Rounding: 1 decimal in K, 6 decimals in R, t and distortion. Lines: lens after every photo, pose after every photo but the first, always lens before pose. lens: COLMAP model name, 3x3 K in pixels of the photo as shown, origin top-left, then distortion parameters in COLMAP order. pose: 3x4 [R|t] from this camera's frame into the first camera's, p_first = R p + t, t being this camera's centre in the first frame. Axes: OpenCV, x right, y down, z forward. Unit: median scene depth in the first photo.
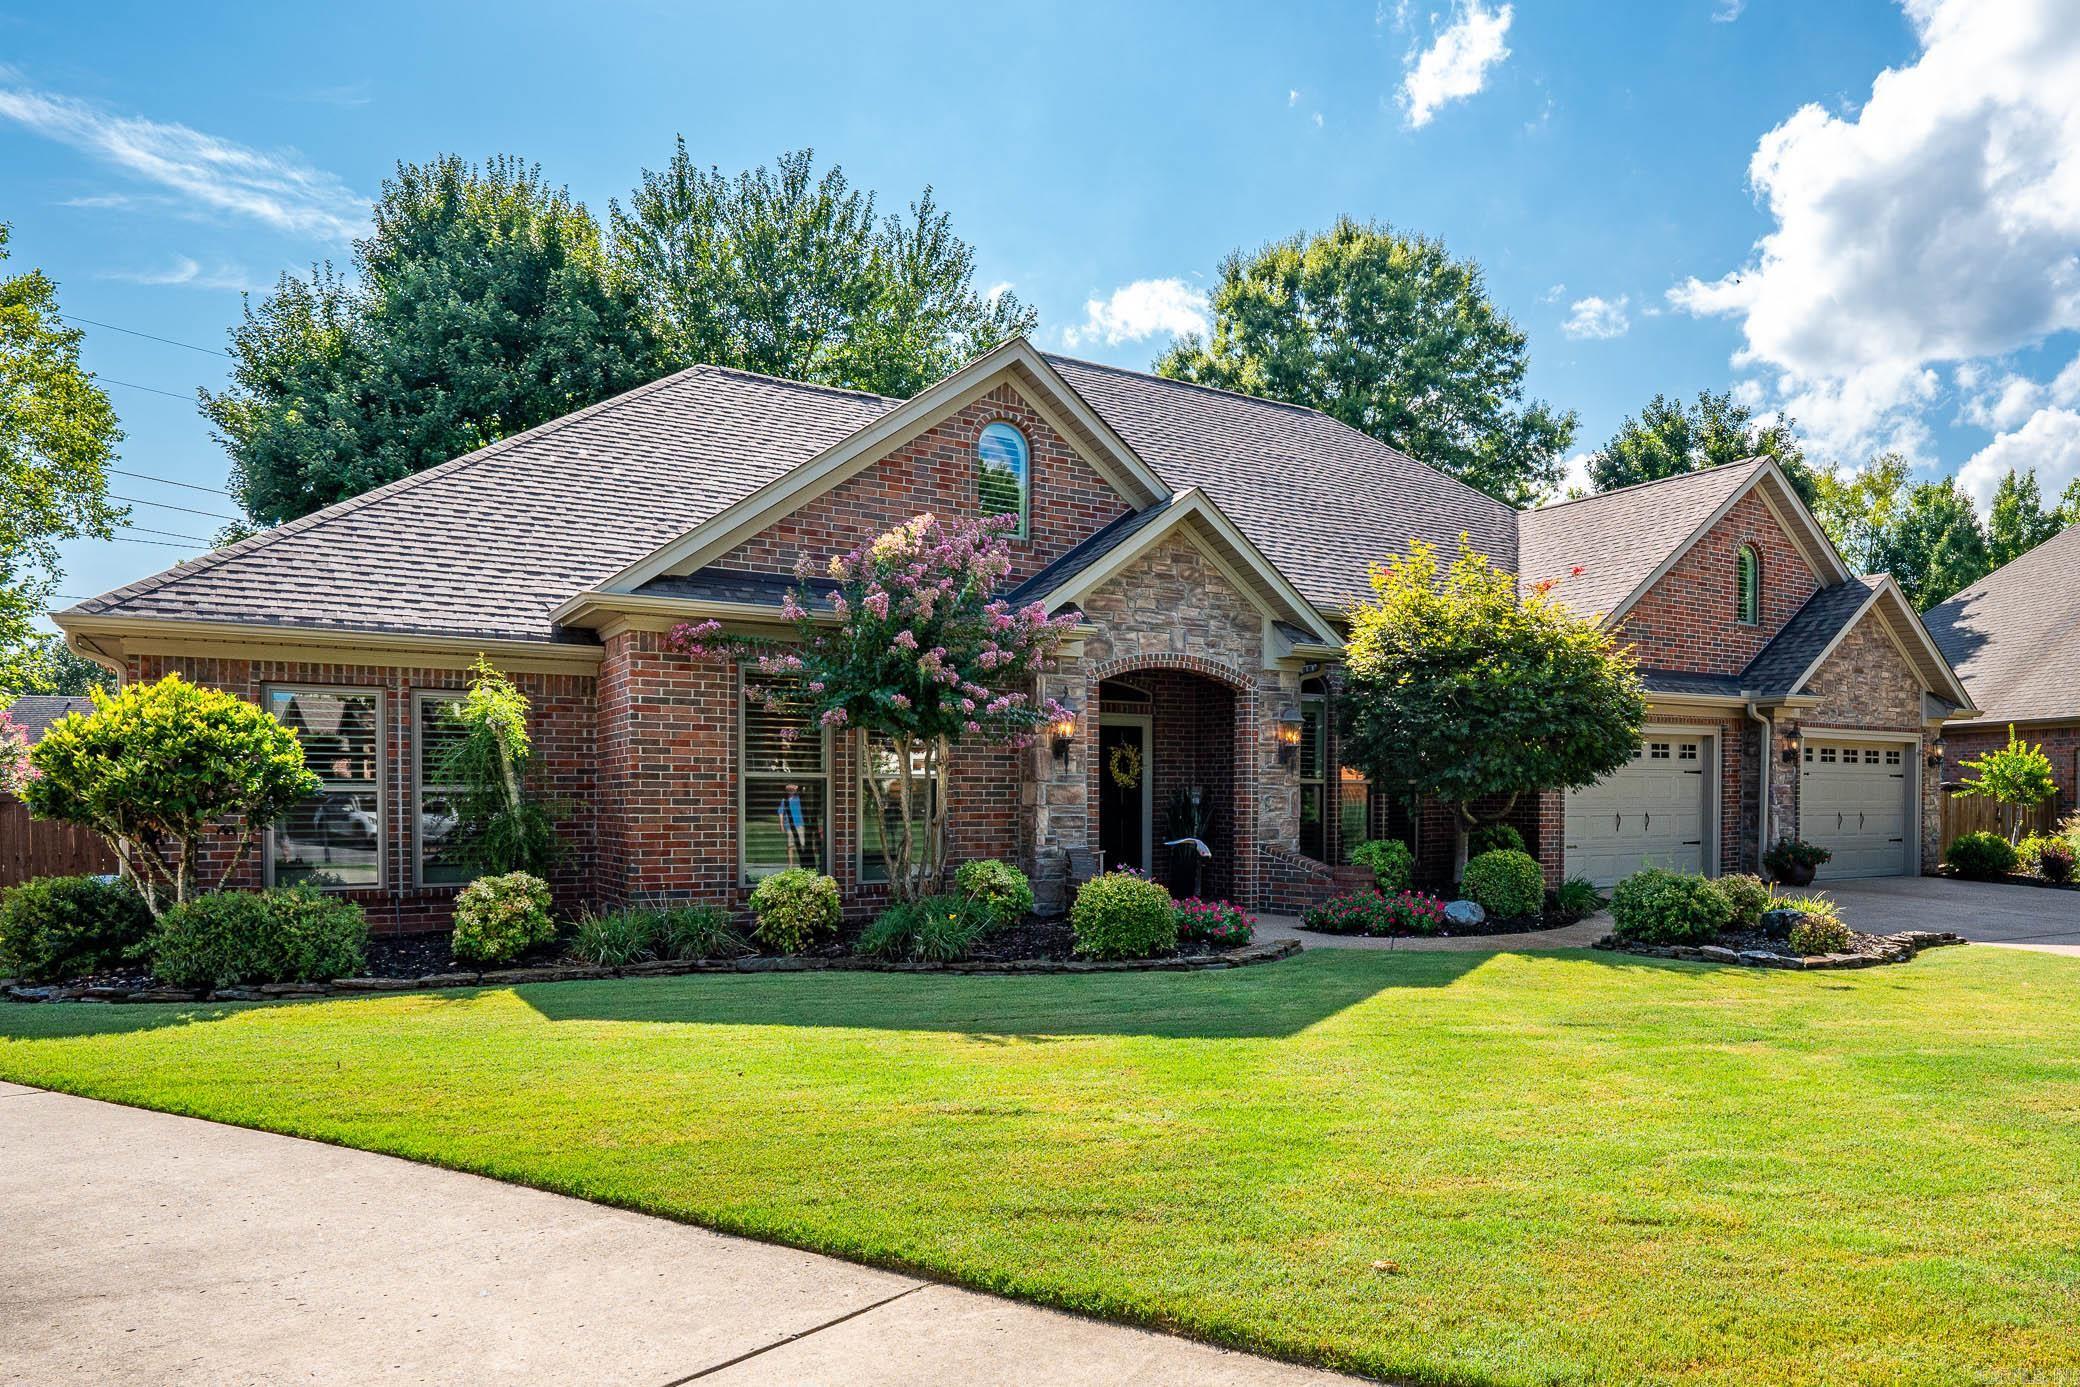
lens RADIAL K [[838.7, 0, 1045.7], [0, 838.7, 806.5], [0, 0, 1]] dist [-0.001174, 0.000040]
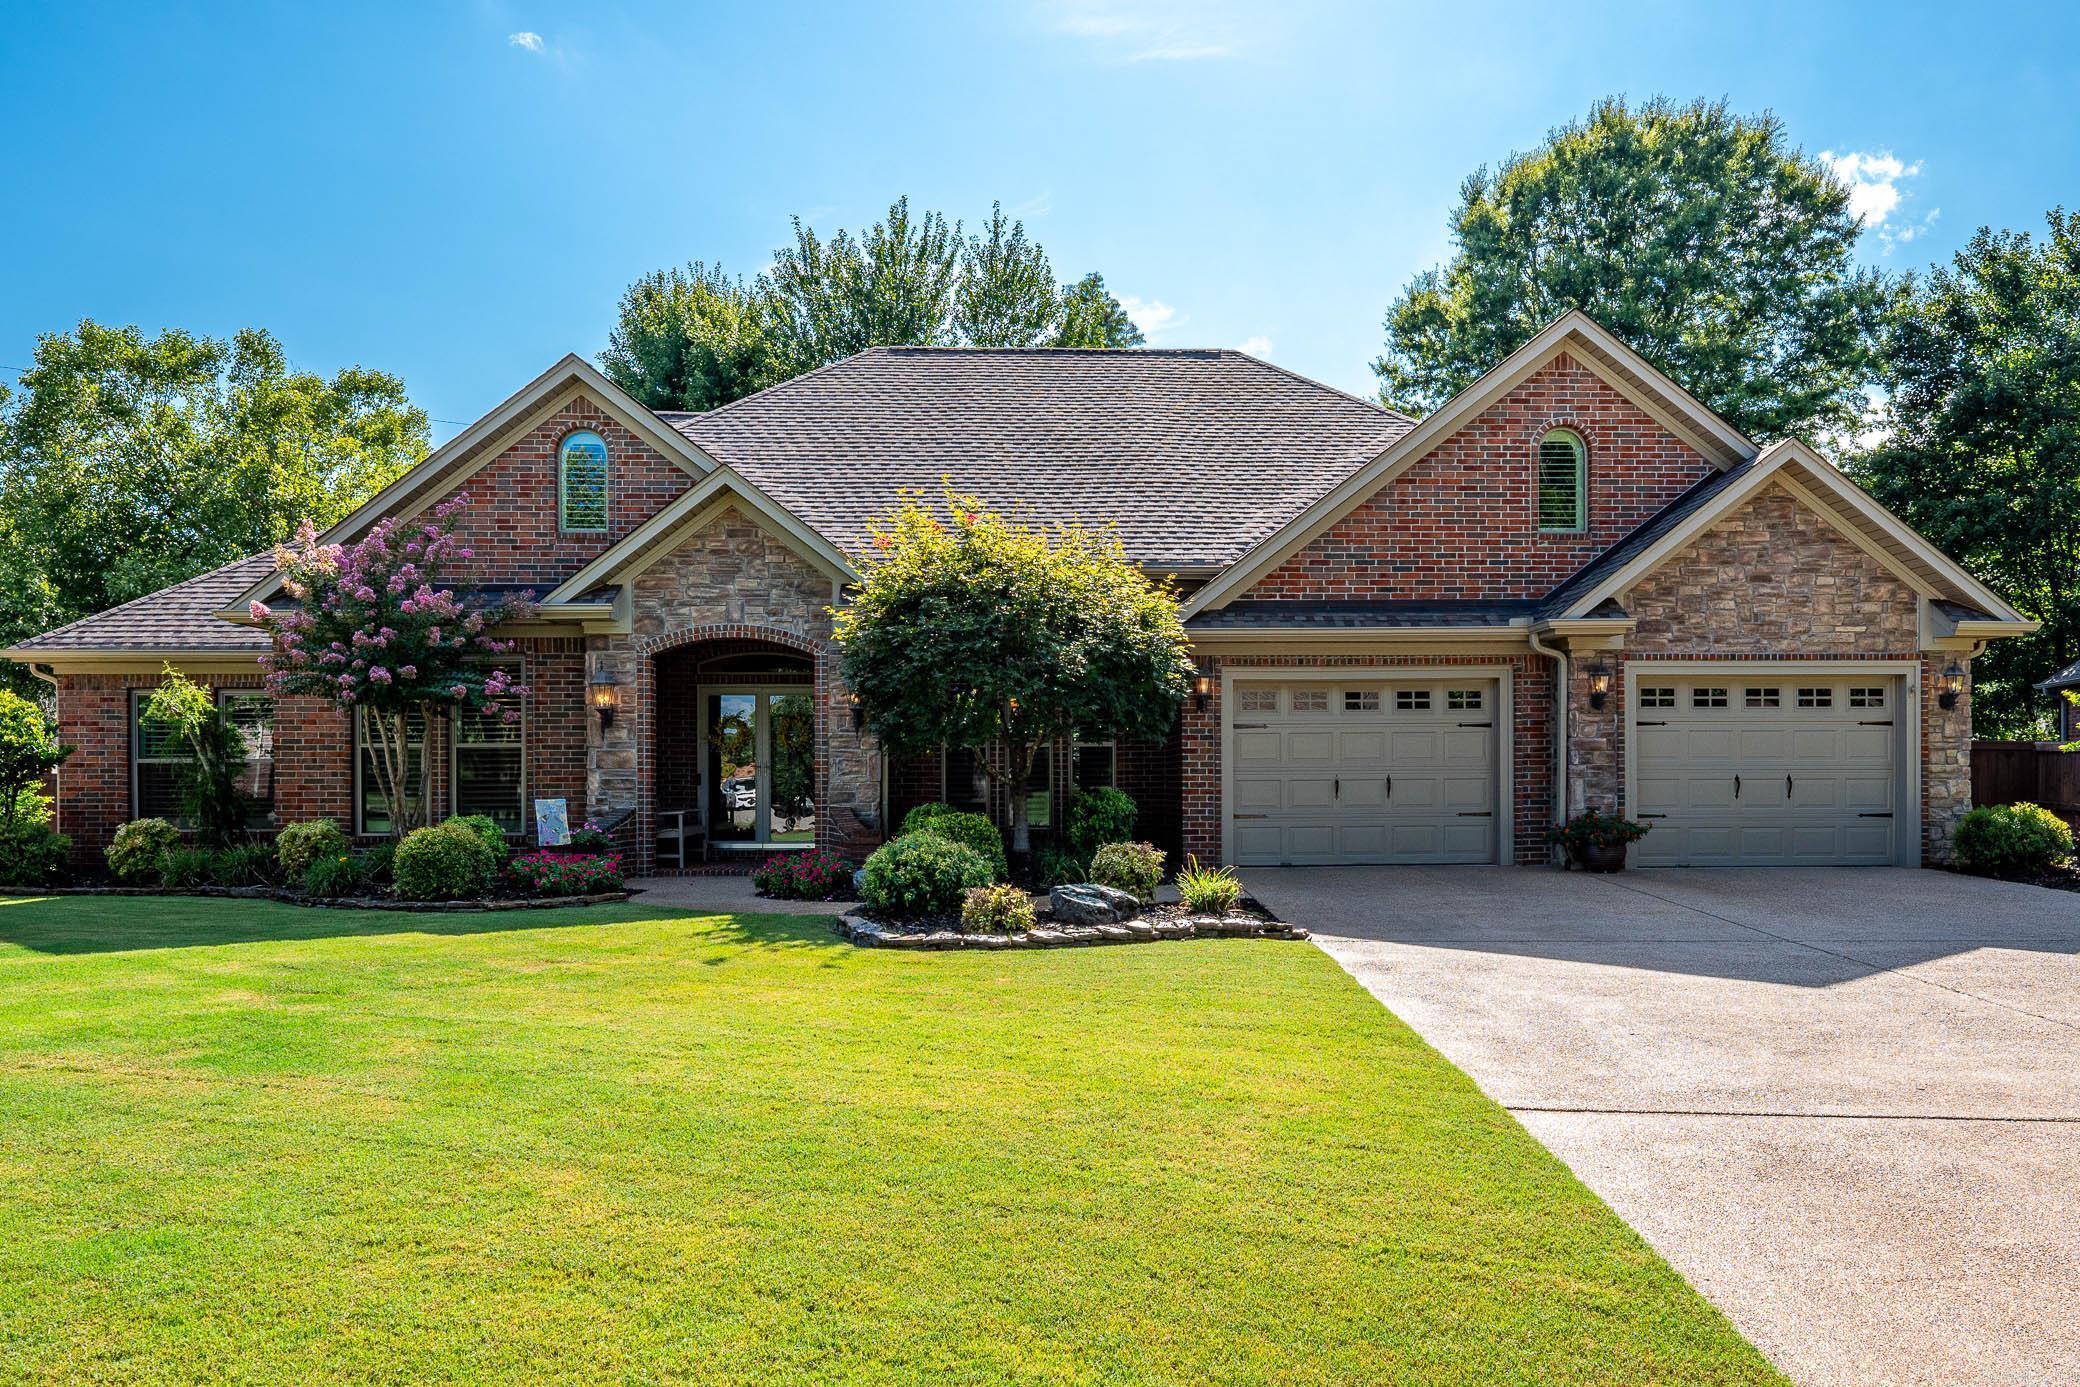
lens RADIAL K [[801.9, 0, 1033.1], [0, 801.9, 780.6], [0, 0, 1]] dist [-0.001232, 0.000191]
pose [[0.938907, -0.004148, -0.344147, 0.841019], [0.002364, 0.999981, -0.005605, 0.019412], [0.344163, 0.004450, 0.938899, 0.186693]]
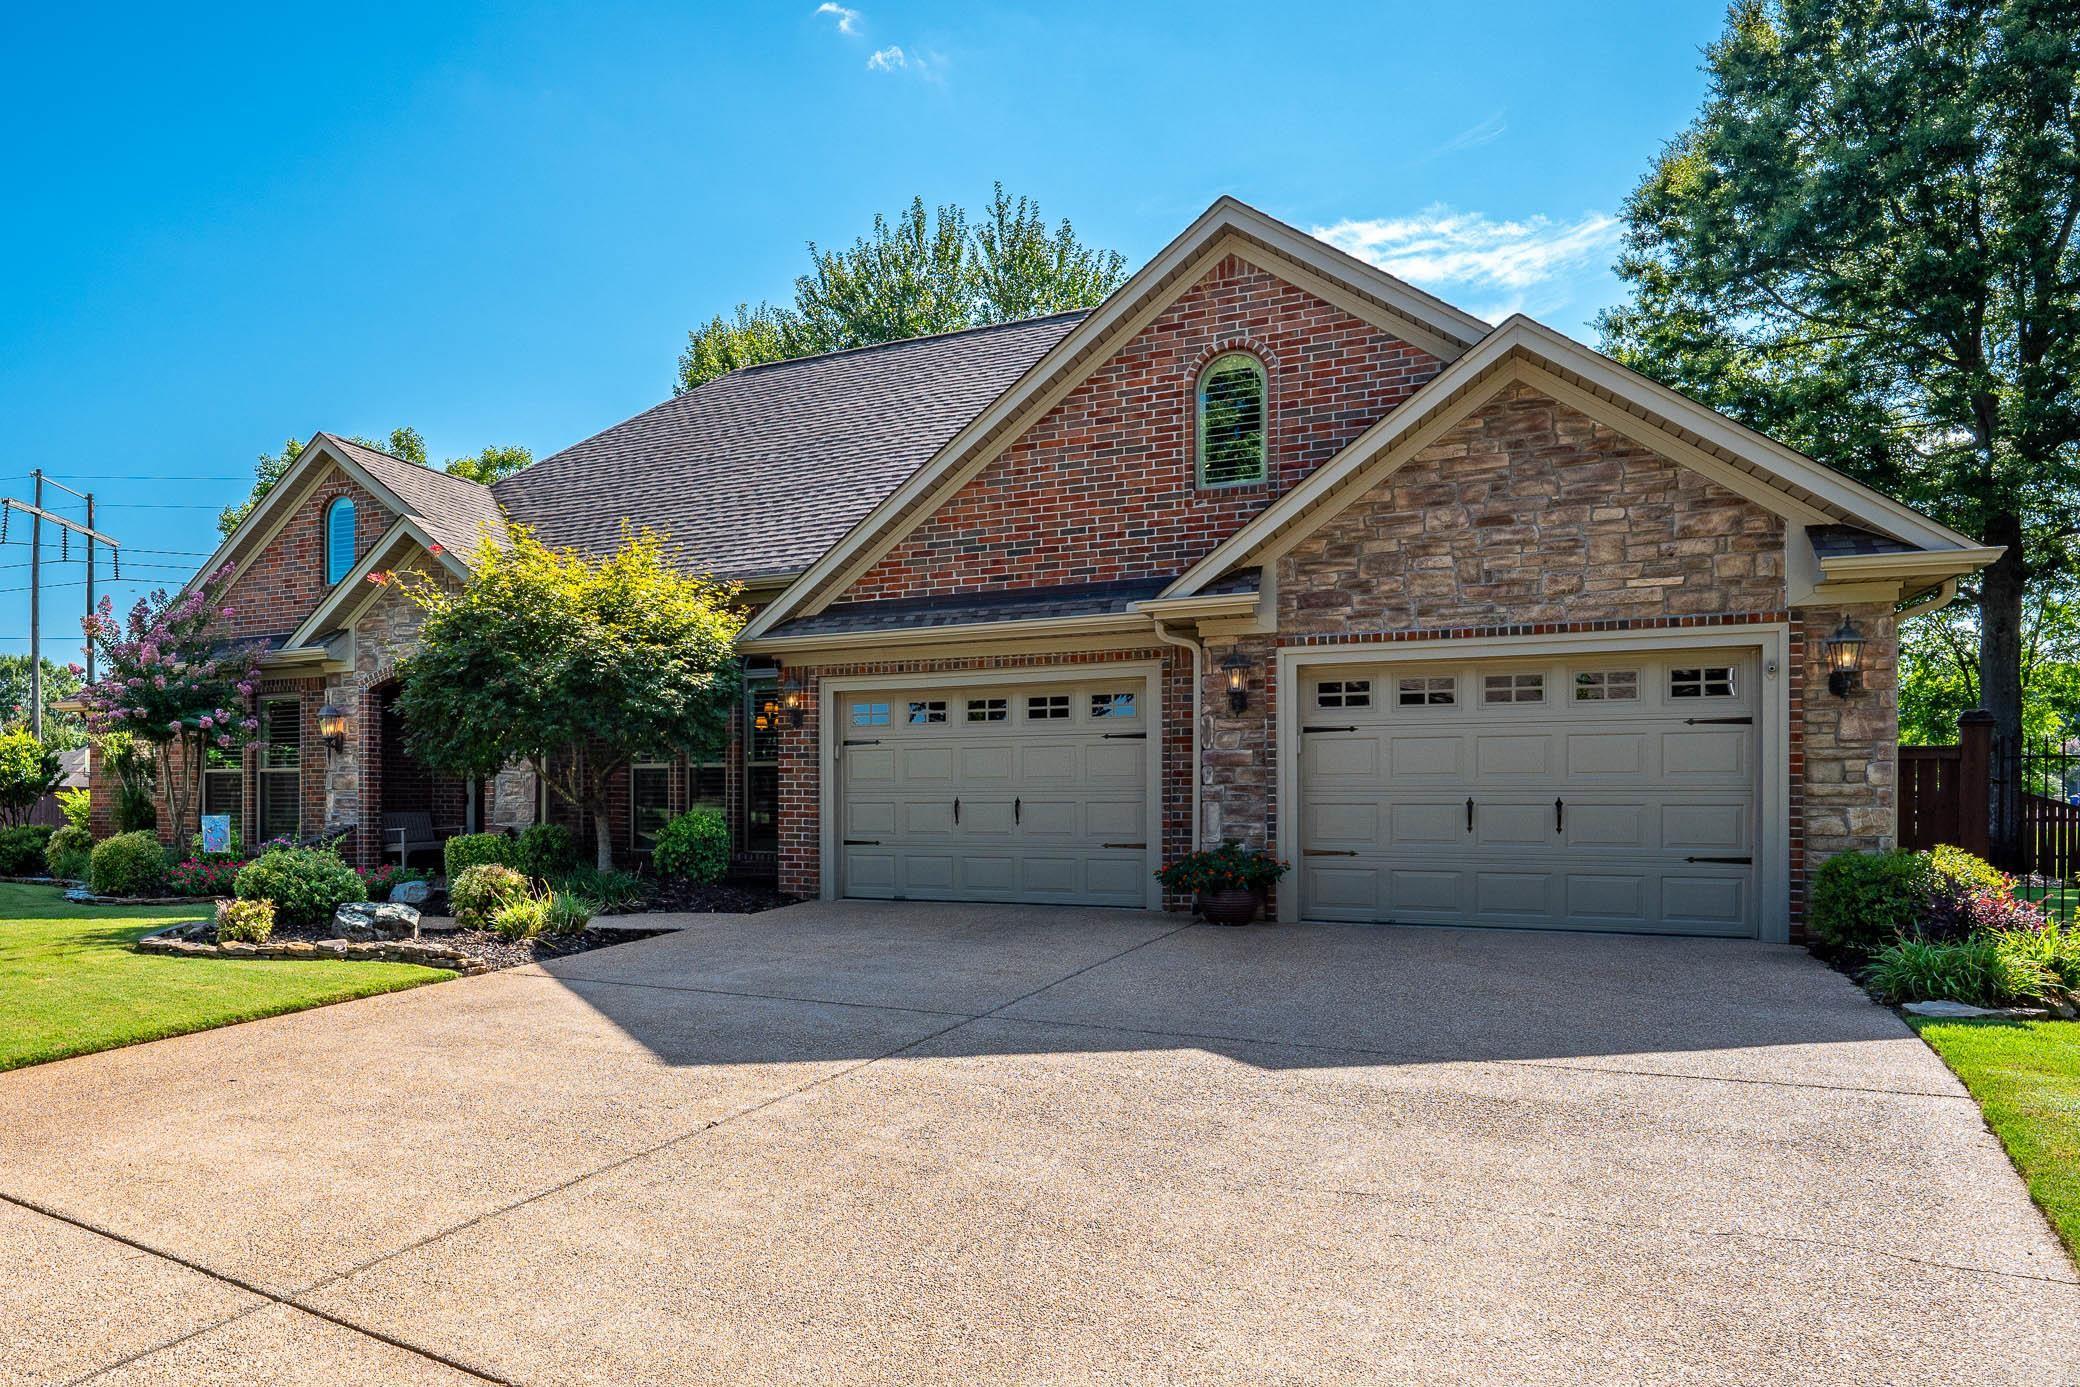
lens RADIAL K [[847.6, 0, 906.9], [0, 847.6, 802.3], [0, 0, 1]] dist [-0.002645, -0.000705]
pose [[0.775287, 0.000144, -0.631609, 1.383865], [-0.004430, 0.999977, -0.005210, 0.018508], [0.631594, 0.006838, 0.775269, 0.511242]]
